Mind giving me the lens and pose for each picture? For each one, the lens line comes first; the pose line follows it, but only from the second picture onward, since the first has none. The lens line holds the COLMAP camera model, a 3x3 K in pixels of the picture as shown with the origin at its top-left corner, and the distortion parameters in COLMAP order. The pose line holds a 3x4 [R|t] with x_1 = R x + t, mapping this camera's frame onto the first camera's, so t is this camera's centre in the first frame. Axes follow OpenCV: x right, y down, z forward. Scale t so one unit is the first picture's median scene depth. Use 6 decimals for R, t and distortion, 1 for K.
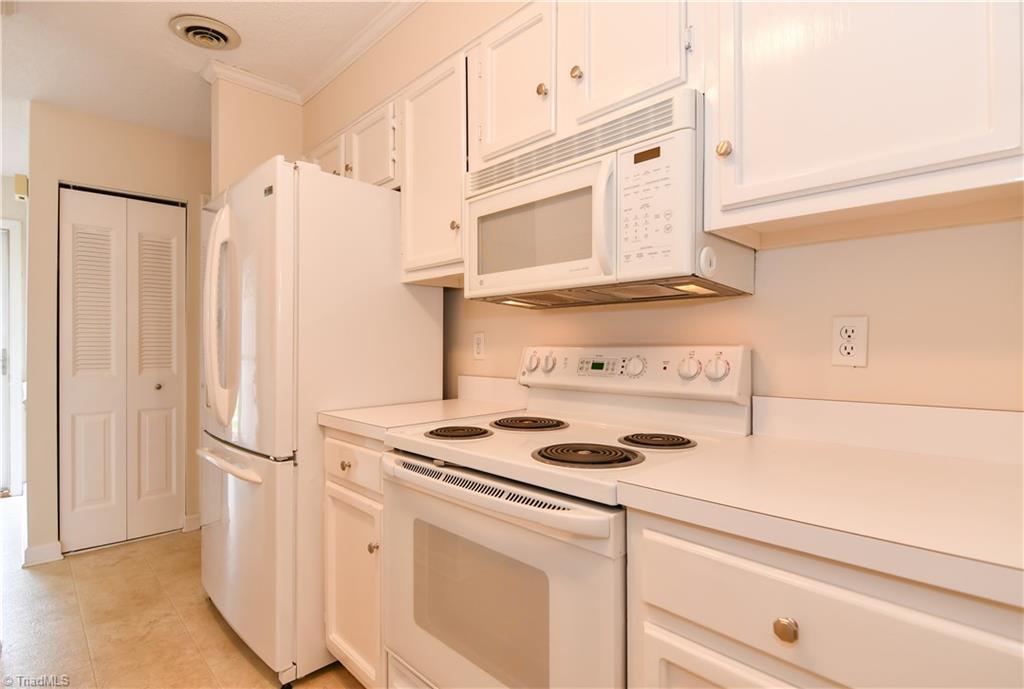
lens RADIAL K [[500.7, 0, 511.2], [0, 500.7, 345.9], [0, 0, 1]] dist [-0.004343, 0.006572]
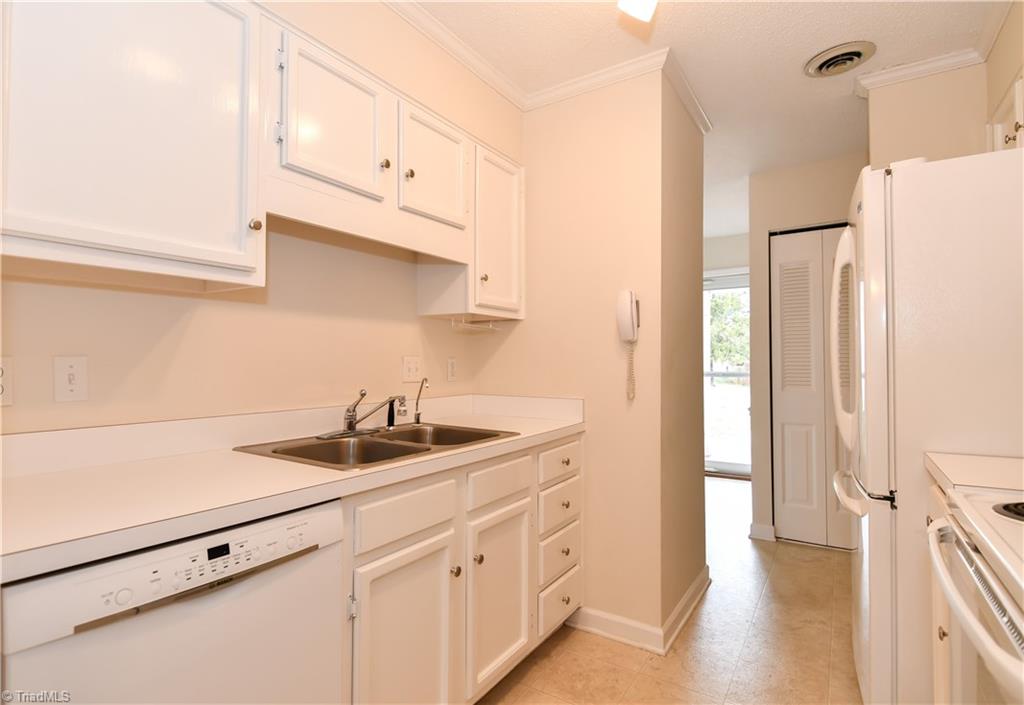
lens RADIAL K [[527.1, 0, 513.7], [0, 527.1, 354.2], [0, 0, 1]] dist [-0.000873, -0.000225]
pose [[0.245491, -0.012350, -0.969320, 0.217924], [0.002983, 0.999924, -0.011985, -0.016303], [0.969394, 0.000051, 0.245509, 0.087448]]
